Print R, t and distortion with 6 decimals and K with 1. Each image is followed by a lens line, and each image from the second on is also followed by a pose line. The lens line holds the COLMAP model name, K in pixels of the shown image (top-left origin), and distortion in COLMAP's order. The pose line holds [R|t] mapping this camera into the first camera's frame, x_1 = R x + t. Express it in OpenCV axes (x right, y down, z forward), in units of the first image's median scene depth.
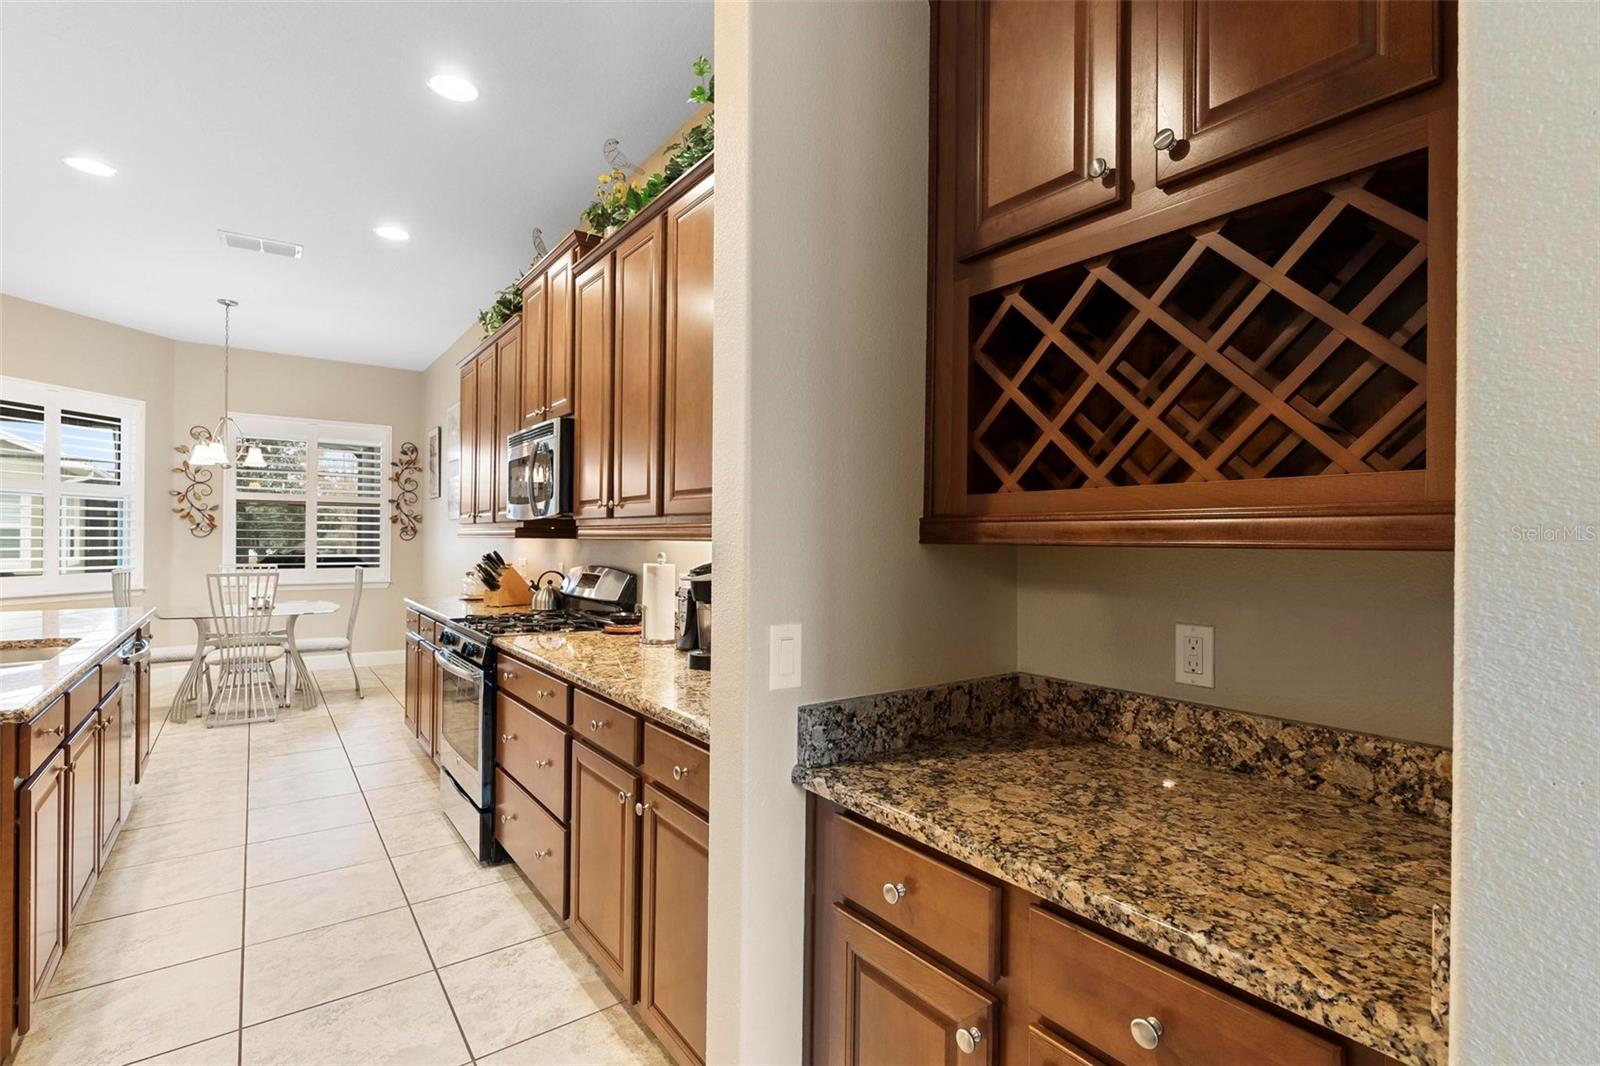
lens RADIAL K [[728.3, 0, 797.8], [0, 728.3, 537.9], [0, 0, 1]] dist [-0.011046, 0.005288]
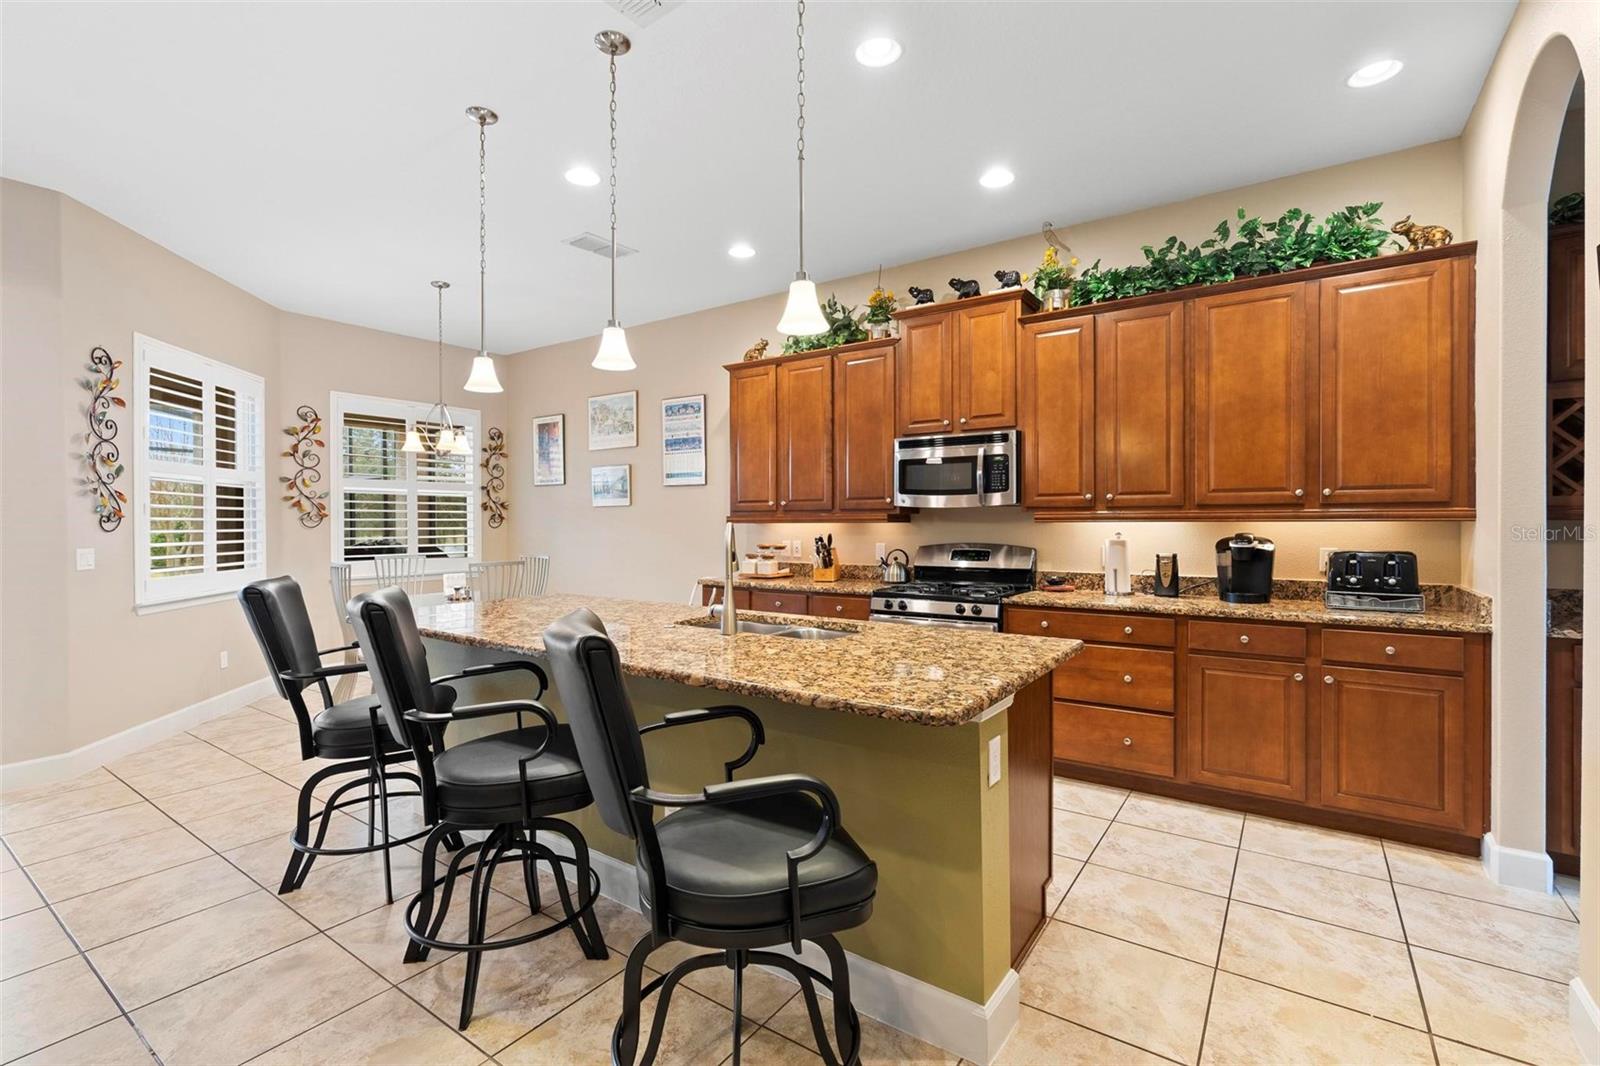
lens RADIAL K [[728.3, 0, 797.1], [0, 728.3, 528.3], [0, 0, 1]] dist [-0.011046, 0.005288]
pose [[0.950579, -0.015821, 0.310079, -0.698077], [0.012810, 0.999849, 0.011744, -0.004454], [-0.310218, -0.007191, 0.950638, -0.076676]]
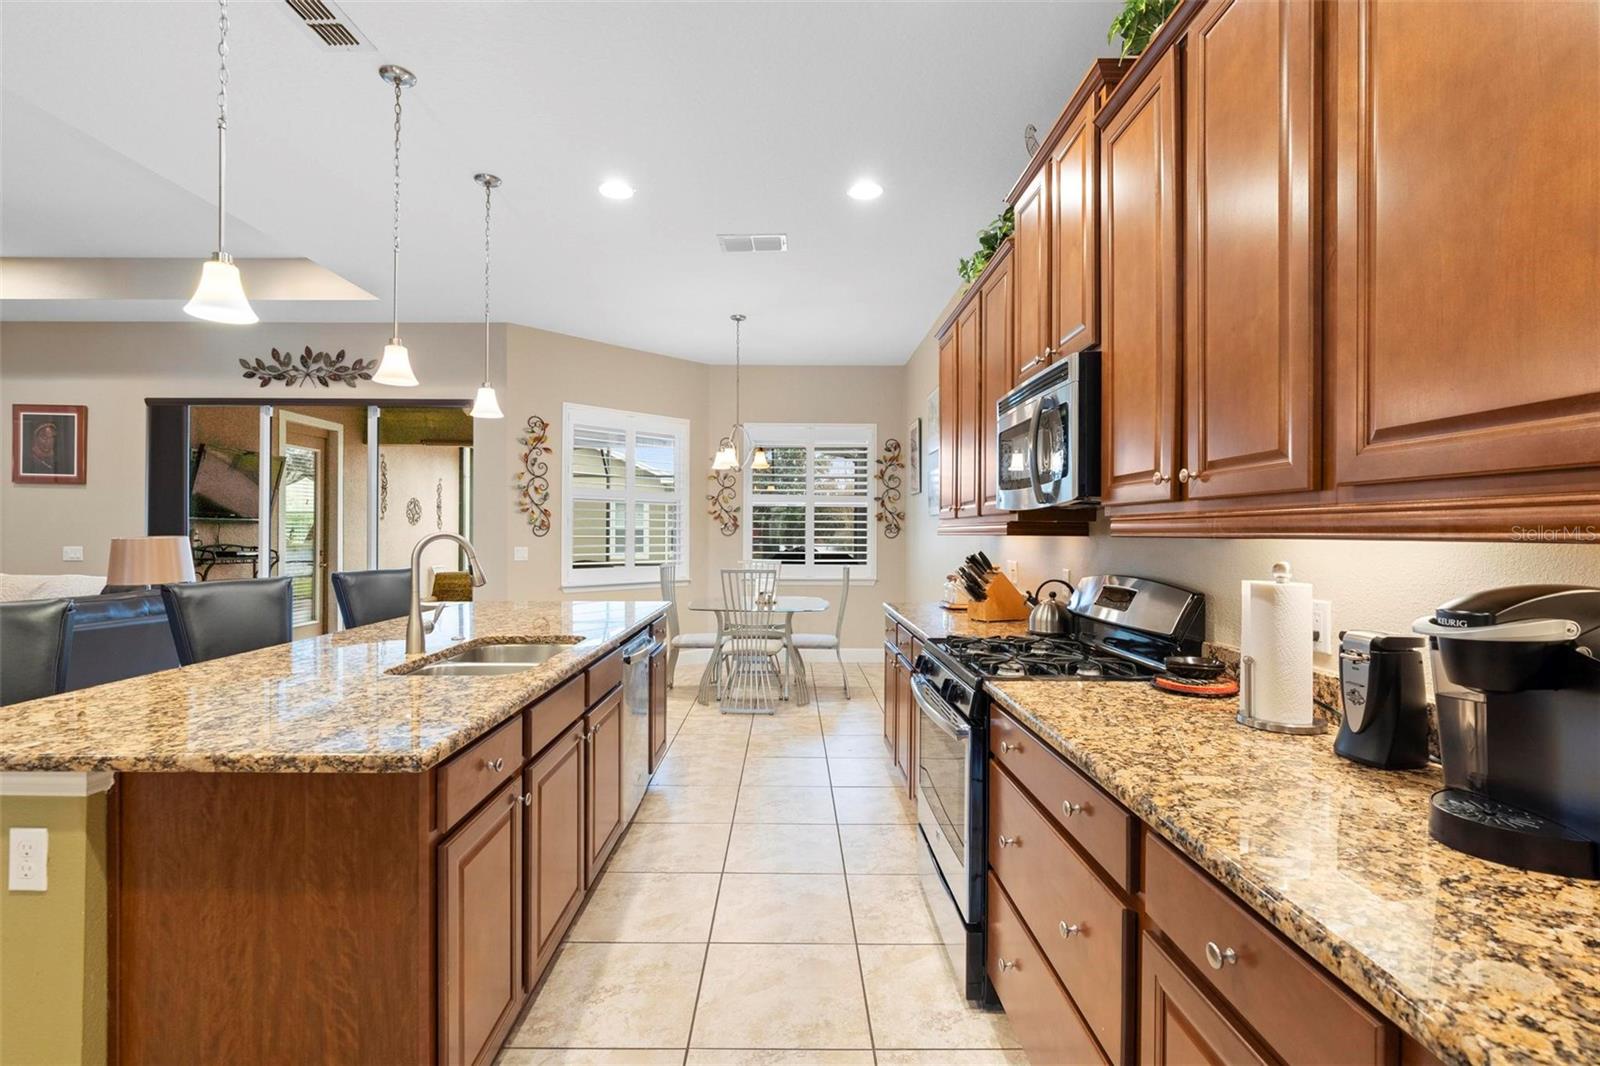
lens RADIAL K [[728.3, 0, 797.3], [0, 728.3, 530.4], [0, 0, 1]] dist [-0.011046, 0.005288]
pose [[0.807454, -0.007444, -0.589883, -0.089734], [0.003475, 0.999963, -0.007862, 0.000067], [0.589920, 0.004298, 0.807450, 0.197081]]
